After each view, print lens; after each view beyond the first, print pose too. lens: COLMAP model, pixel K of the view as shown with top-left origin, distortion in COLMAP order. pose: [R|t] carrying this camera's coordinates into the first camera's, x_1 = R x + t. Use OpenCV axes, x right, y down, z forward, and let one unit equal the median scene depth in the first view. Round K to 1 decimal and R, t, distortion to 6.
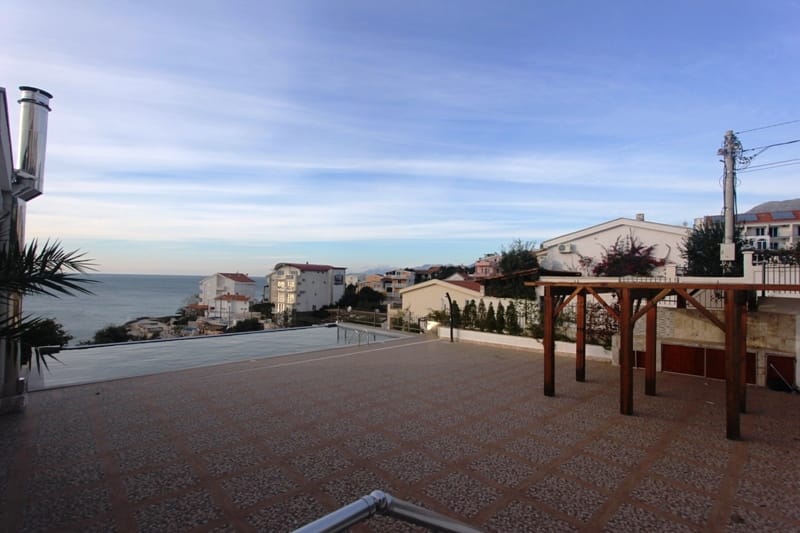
lens RADIAL K [[371.5, 0, 400.1], [0, 371.5, 272.3], [0, 0, 1]] dist [-0.012867, 0.001952]
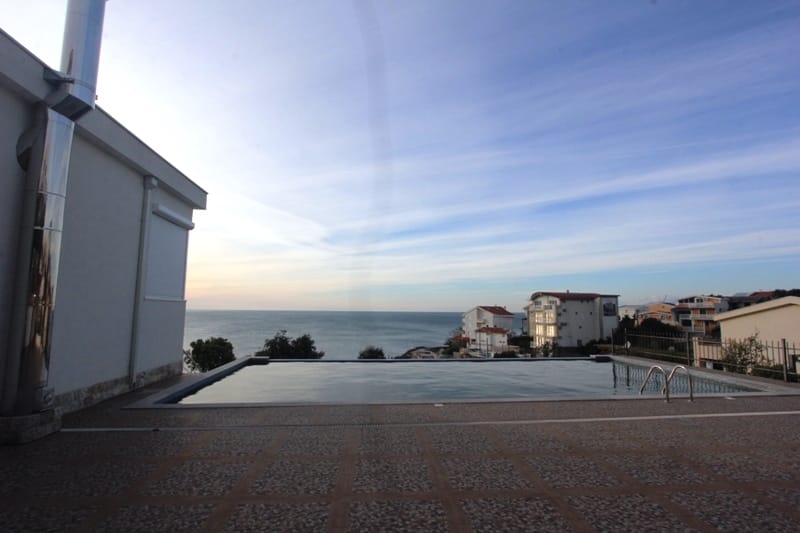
lens RADIAL K [[371.5, 0, 400.1], [0, 371.5, 272.3], [0, 0, 1]] dist [-0.012867, 0.001952]
pose [[0.780123, -0.078607, -0.620668, -0.010879], [0.018877, 0.994581, -0.102236, 0.011999], [0.625341, 0.068041, 0.777380, 0.062296]]
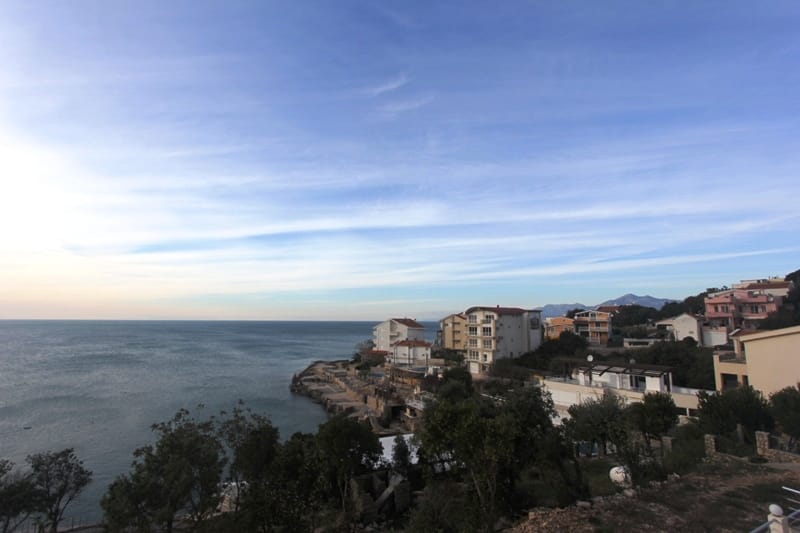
lens RADIAL K [[371.5, 0, 400.1], [0, 371.5, 272.3], [0, 0, 1]] dist [-0.012867, 0.001952]
pose [[0.955000, -0.055490, -0.291368, -0.200865], [0.021859, 0.992839, -0.117439, -0.005244], [0.295798, 0.105785, 0.949375, 0.026478]]
